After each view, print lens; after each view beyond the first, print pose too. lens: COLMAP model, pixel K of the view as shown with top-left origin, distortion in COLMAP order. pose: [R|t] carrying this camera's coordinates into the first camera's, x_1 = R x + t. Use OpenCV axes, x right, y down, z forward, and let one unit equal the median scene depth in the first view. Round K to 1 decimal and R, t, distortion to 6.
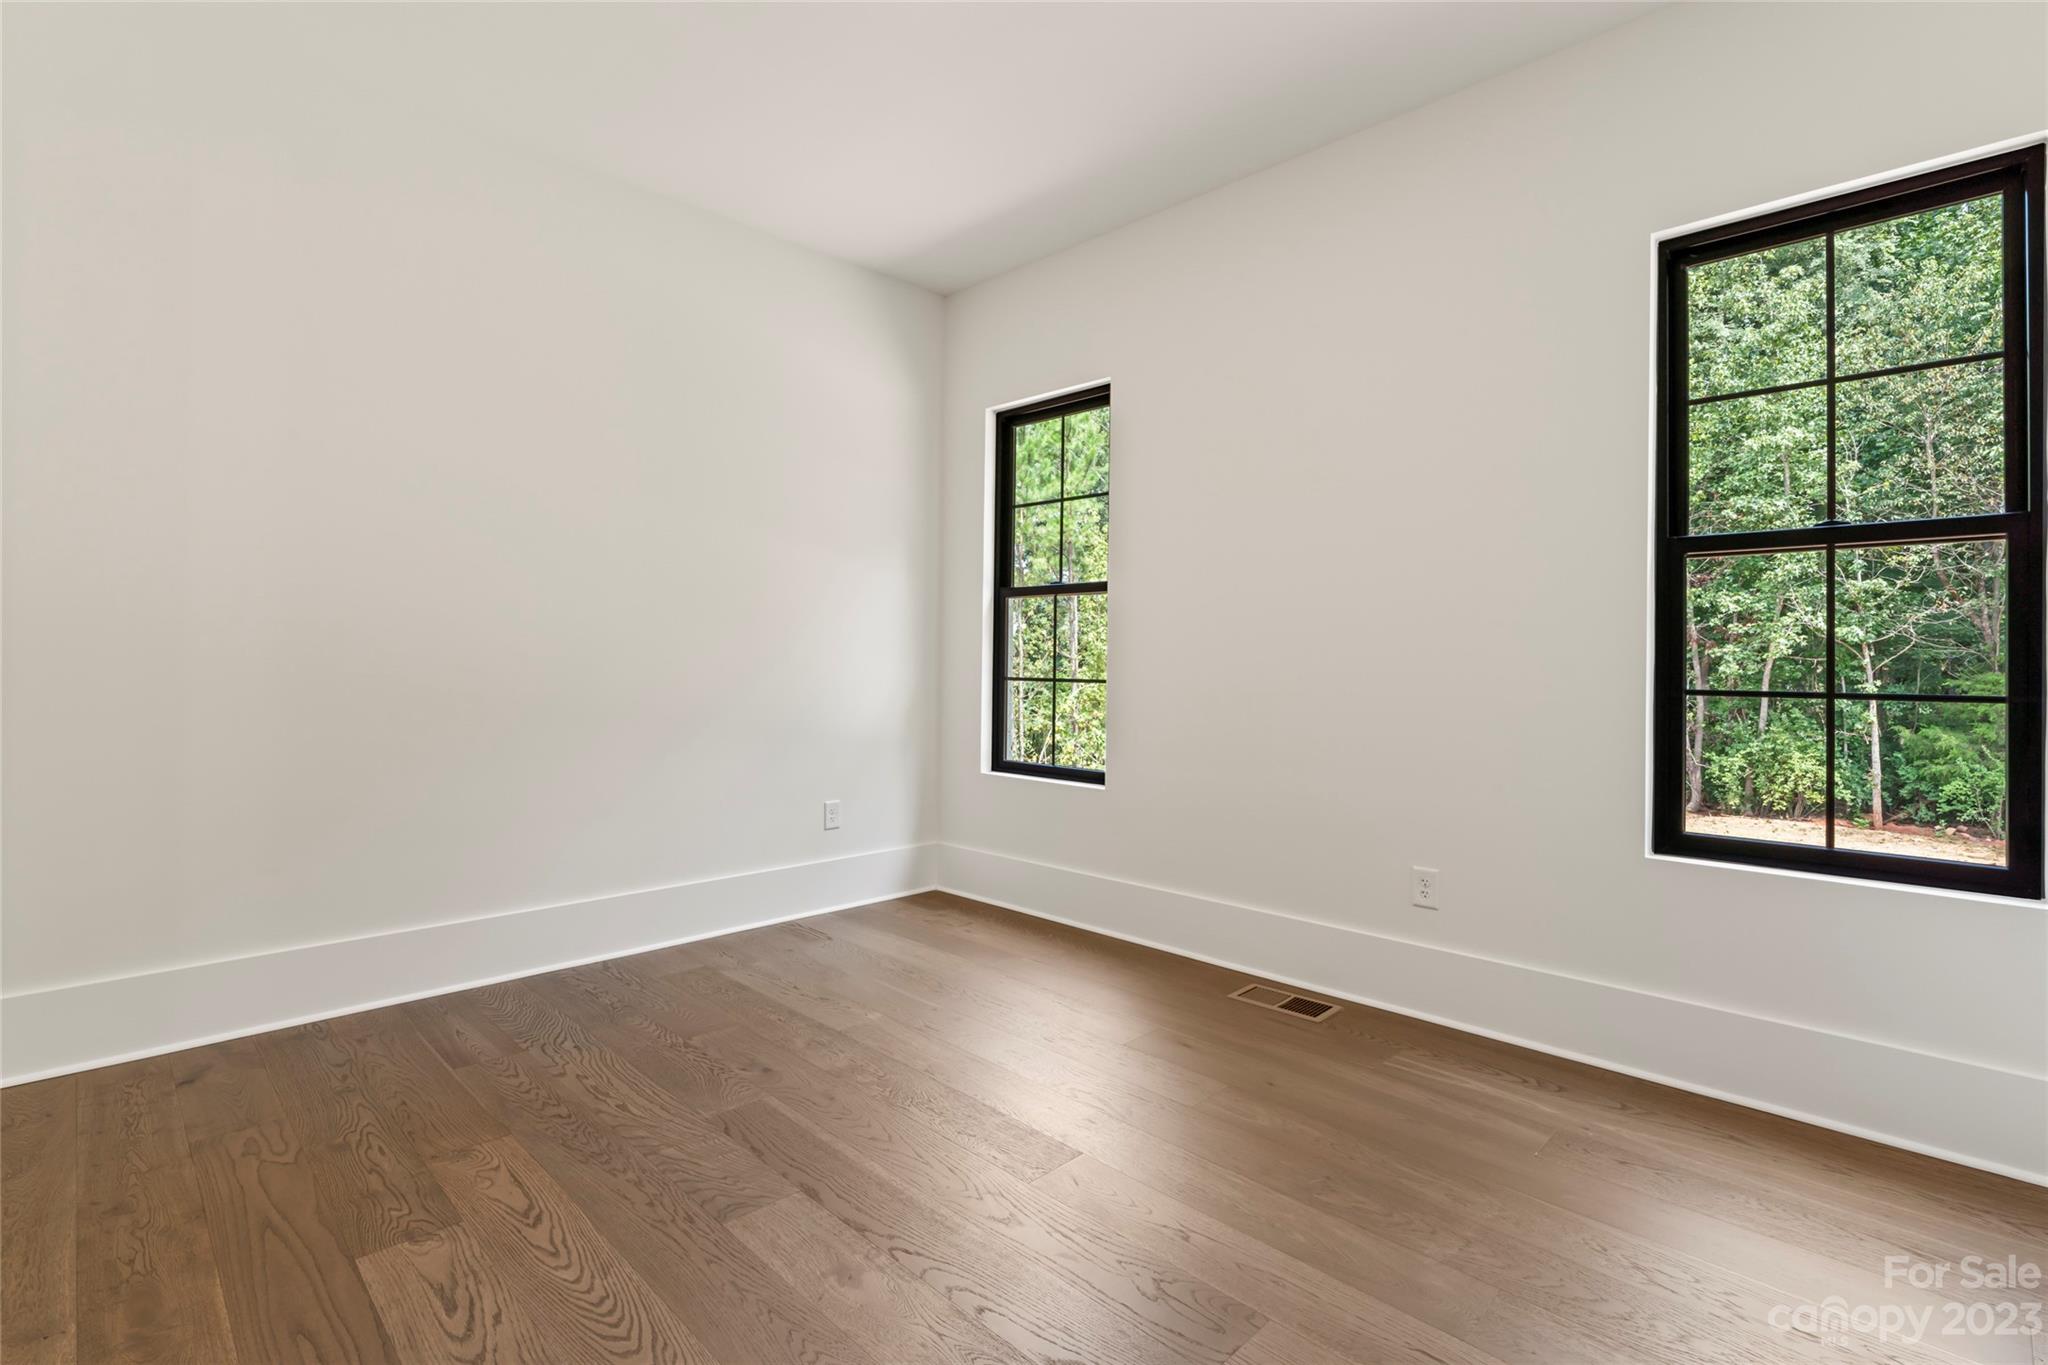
lens RADIAL K [[926.9, 0, 980.8], [0, 926.9, 649.6], [0, 0, 1]] dist [-0.002315, 0.000191]
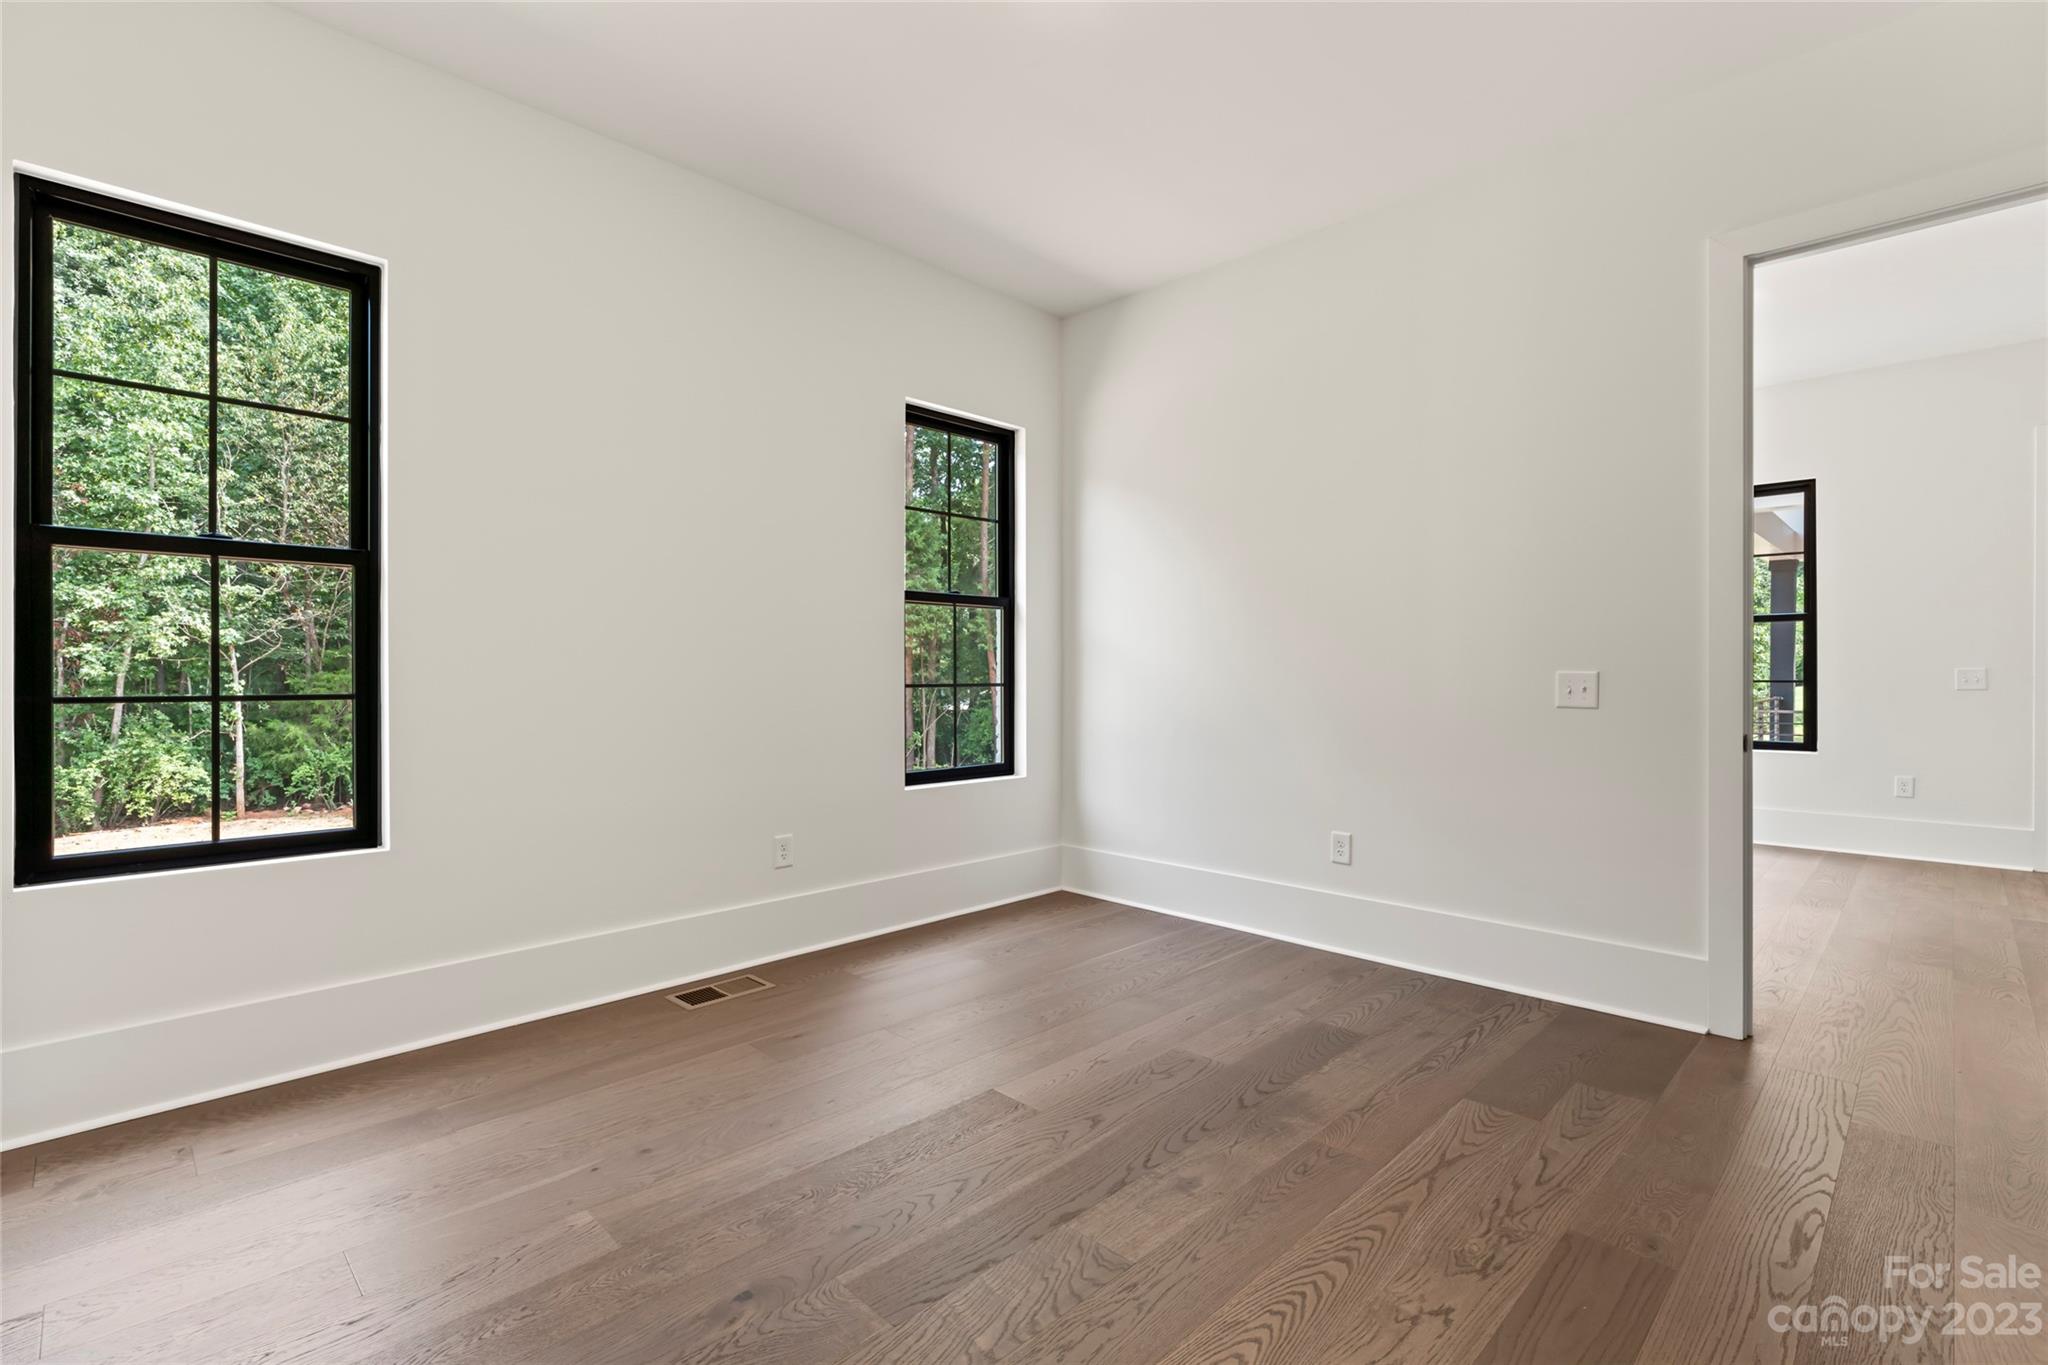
lens RADIAL K [[926.9, 0, 1025.4], [0, 926.9, 684.0], [0, 0, 1]] dist [-0.002315, 0.000191]
pose [[-0.008043, -0.021803, 0.999730, -0.110534], [-0.015432, 0.999646, 0.021677, 0.000406], [-0.999849, -0.015254, -0.008377, 0.102299]]
